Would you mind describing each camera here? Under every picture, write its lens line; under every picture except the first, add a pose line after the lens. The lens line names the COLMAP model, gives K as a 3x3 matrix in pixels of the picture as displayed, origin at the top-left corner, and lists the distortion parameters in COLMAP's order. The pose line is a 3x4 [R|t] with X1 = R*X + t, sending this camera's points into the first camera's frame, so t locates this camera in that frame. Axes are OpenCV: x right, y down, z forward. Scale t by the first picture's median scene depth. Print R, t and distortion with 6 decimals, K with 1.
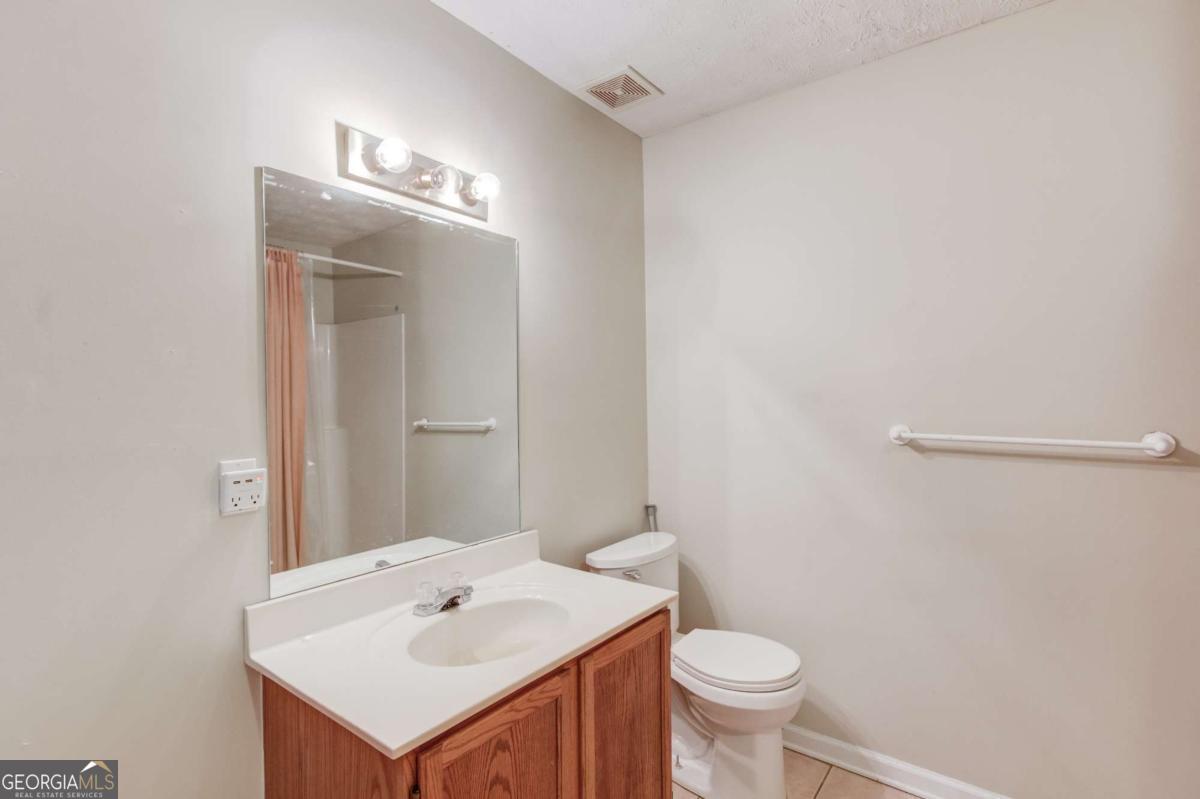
lens RADIAL K [[579.3, 0, 579.1], [0, 579.3, 403.3], [0, 0, 1]] dist [-0.002188, 0.002221]
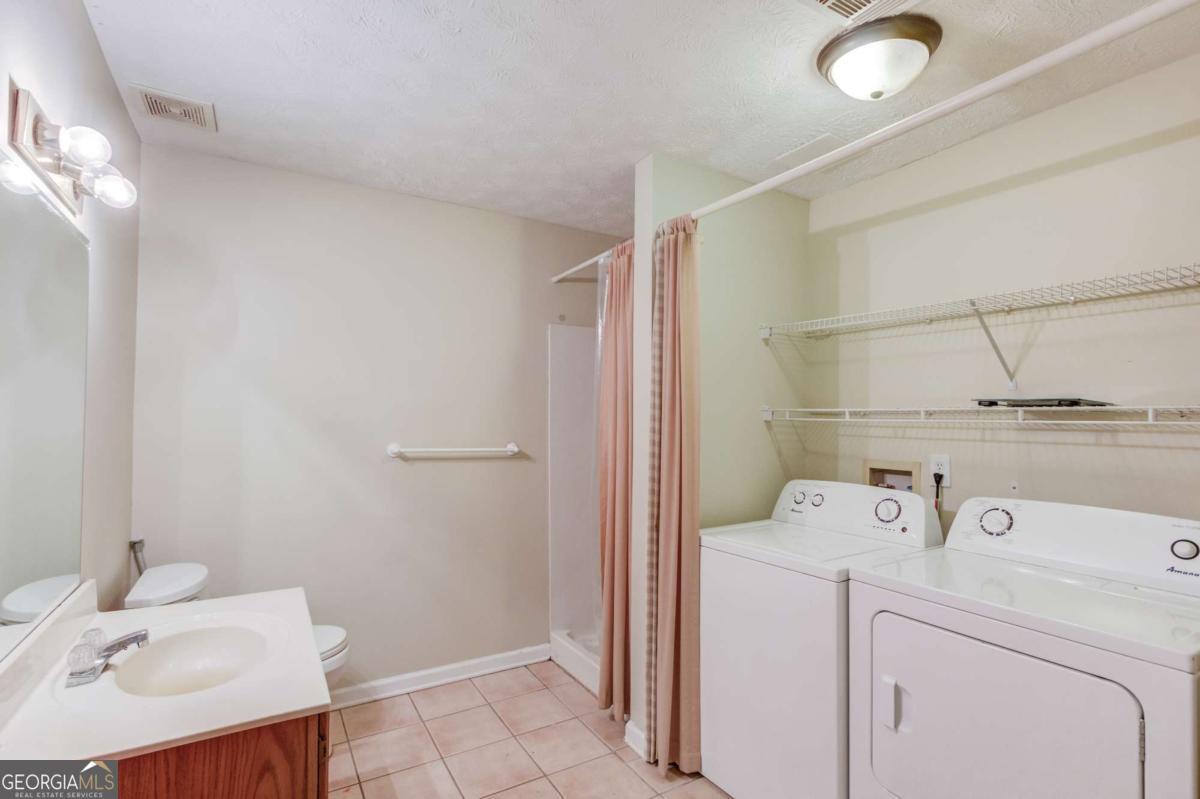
lens RADIAL K [[579.3, 0, 602.5], [0, 579.3, 404.6], [0, 0, 1]] dist [-0.002188, 0.002221]
pose [[0.359604, 0.032936, 0.932523, -0.628849], [-0.001289, 0.999393, -0.034801, -0.010334], [-0.933104, 0.011313, 0.359429, -0.019041]]
